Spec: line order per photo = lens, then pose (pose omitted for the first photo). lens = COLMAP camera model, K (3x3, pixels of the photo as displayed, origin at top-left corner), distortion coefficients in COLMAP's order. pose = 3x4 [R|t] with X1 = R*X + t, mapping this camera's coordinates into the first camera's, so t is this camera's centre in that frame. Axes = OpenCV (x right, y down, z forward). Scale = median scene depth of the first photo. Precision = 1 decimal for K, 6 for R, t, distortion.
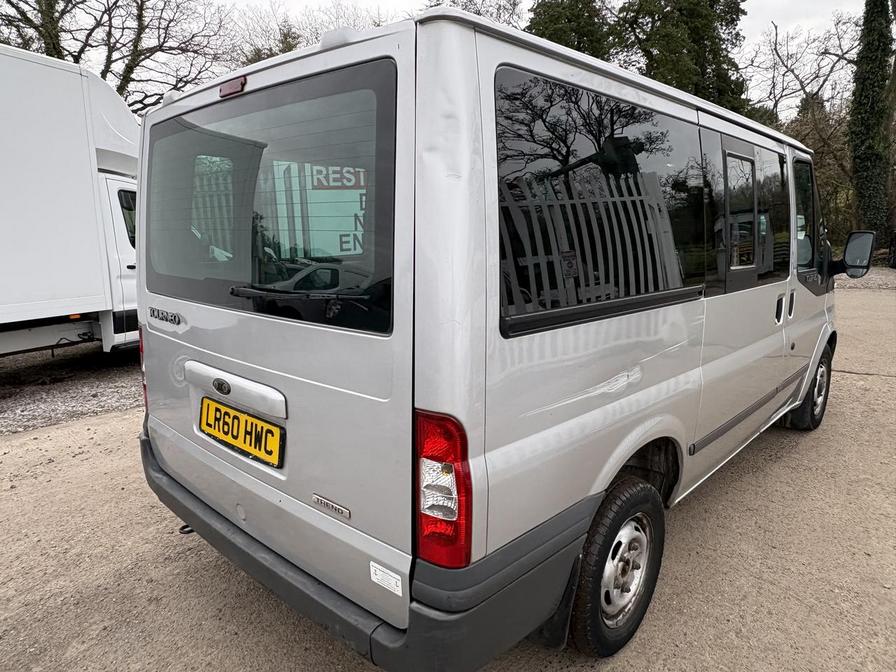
lens RADIAL K [[591.6, 0, 448.0], [0, 591.6, 336.0], [0, 0, 1]] dist [-0.000097, 0.002963]
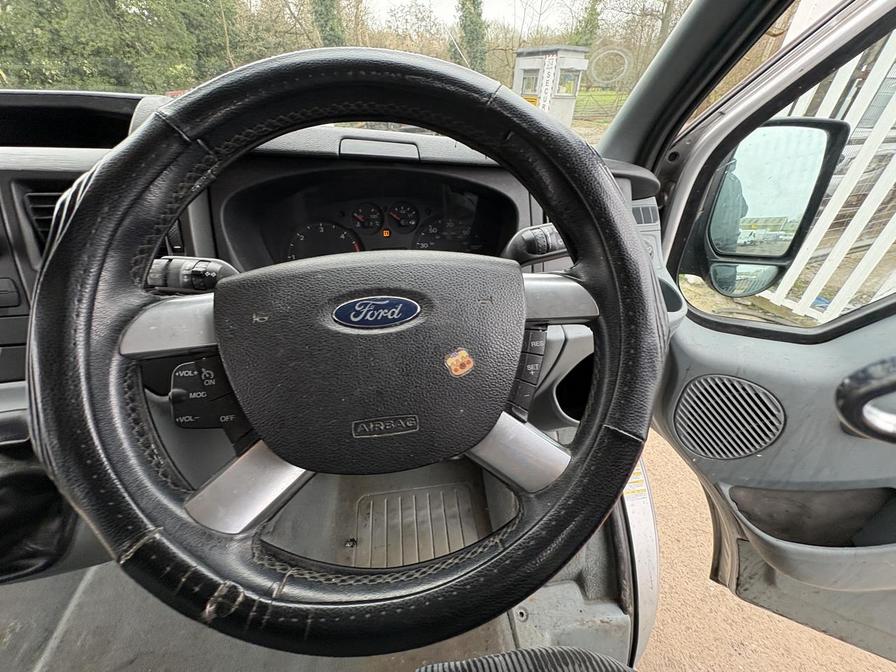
lens RADIAL K [[357.0, 0, 448.5], [0, 357.0, 334.5], [0, 0, 1]] dist [-0.001277, 0.000514]
pose [[0.630705, -0.417339, 0.654247, 0.863029], [0.135762, 0.889415, 0.436474, -0.334683], [-0.764055, -0.186464, 0.617617, 1.847396]]
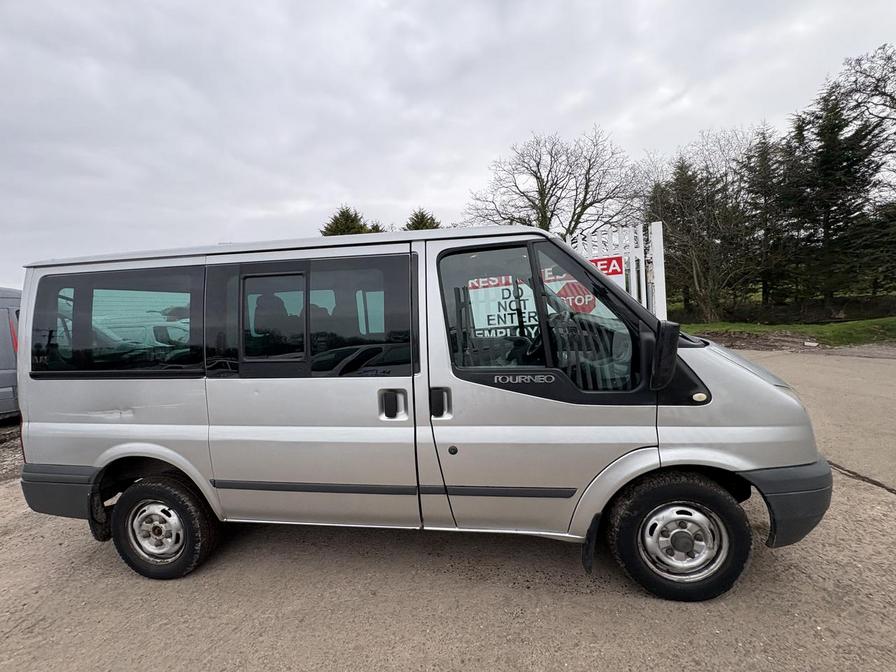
lens RADIAL K [[356.7, 0, 448.5], [0, 356.7, 335.2], [0, 0, 1]] dist [-0.003231, 0.001929]
pose [[0.575782, 0.035464, -0.816833, 1.646354], [-0.103359, 0.994201, -0.029693, -0.228966], [0.811043, 0.101523, 0.576109, 1.067172]]
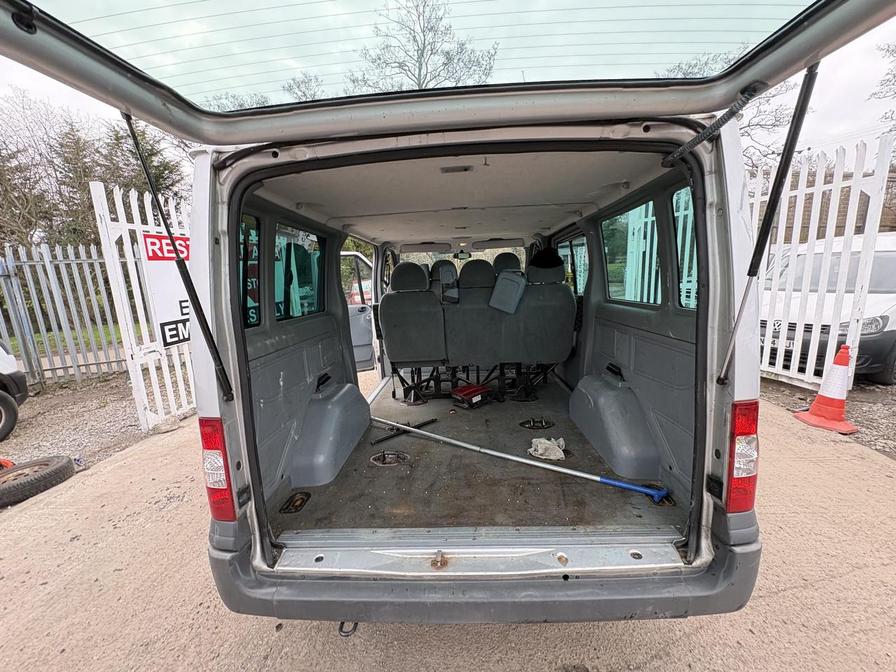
lens RADIAL K [[357.0, 0, 448.5], [0, 357.0, 334.5], [0, 0, 1]] dist [-0.001277, 0.000514]
pose [[0.760494, -0.131251, 0.635942, -0.691891], [0.163317, 0.986539, 0.008307, -0.097307], [-0.628472, 0.097542, 0.771692, 0.524304]]
